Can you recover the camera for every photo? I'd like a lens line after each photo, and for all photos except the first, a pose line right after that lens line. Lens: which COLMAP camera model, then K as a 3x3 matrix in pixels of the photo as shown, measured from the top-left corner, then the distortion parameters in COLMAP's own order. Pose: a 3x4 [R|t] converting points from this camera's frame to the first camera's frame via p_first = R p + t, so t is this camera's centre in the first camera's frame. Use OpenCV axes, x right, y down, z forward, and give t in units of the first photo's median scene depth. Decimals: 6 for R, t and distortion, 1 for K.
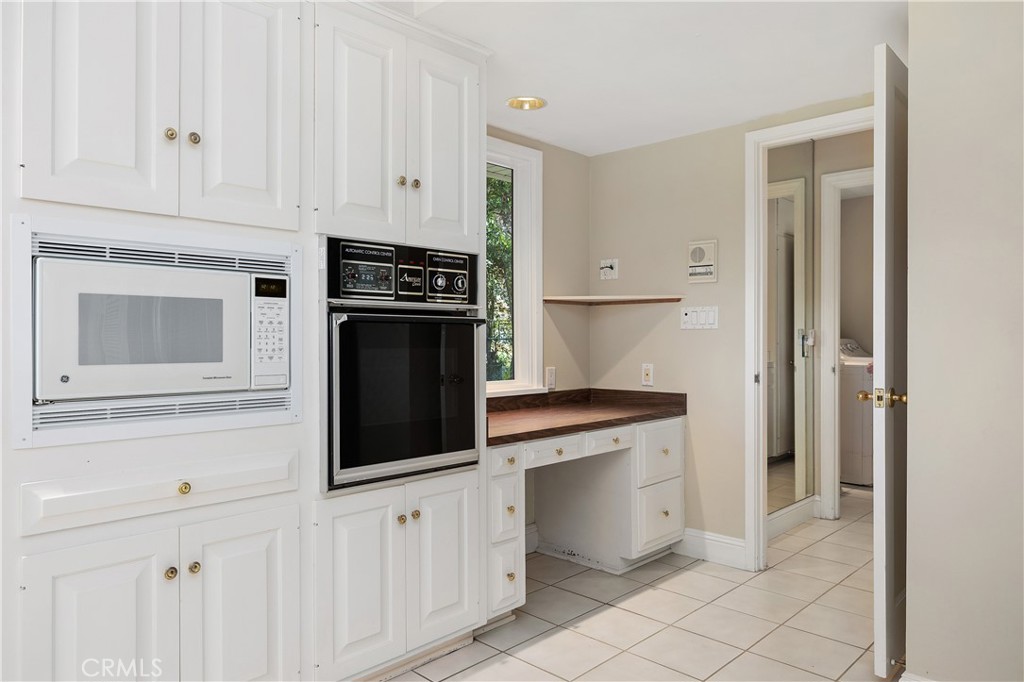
lens RADIAL K [[688.4, 0, 512.0], [0, 688.4, 341.0], [0, 0, 1]] dist [-0.000489, -0.000690]
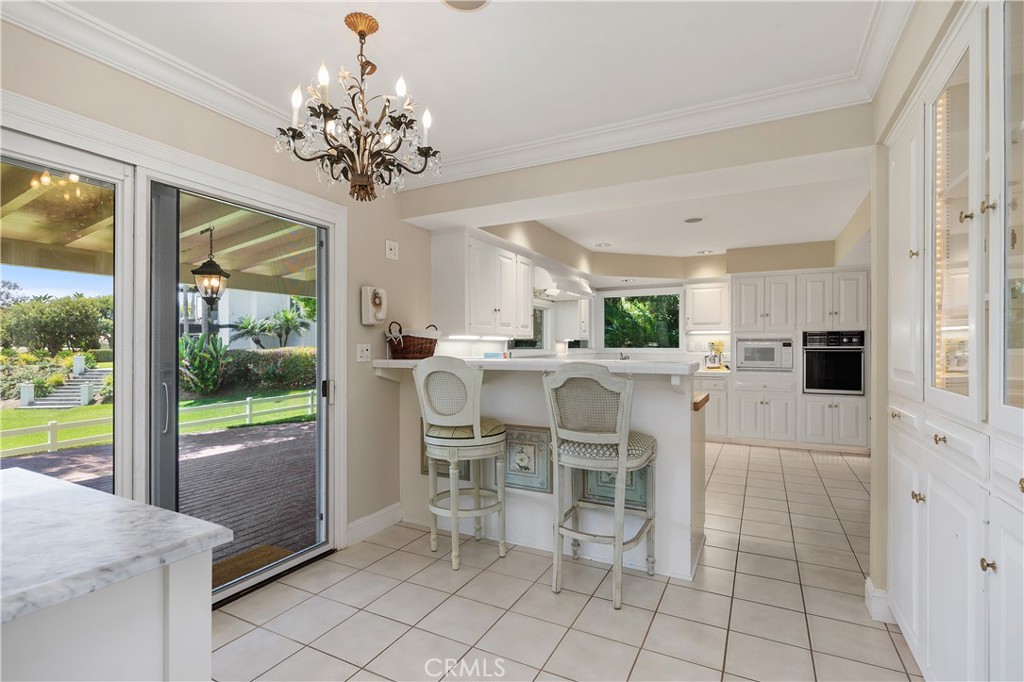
lens RADIAL K [[488.8, 0, 512.0], [0, 488.8, 341.0], [0, 0, 1]] dist [0.001269, 0.000158]
pose [[0.279621, -0.013820, -0.960011, 2.039806], [-0.006778, 0.999843, -0.016368, -0.035812], [0.960087, 0.011083, 0.279483, -1.472616]]
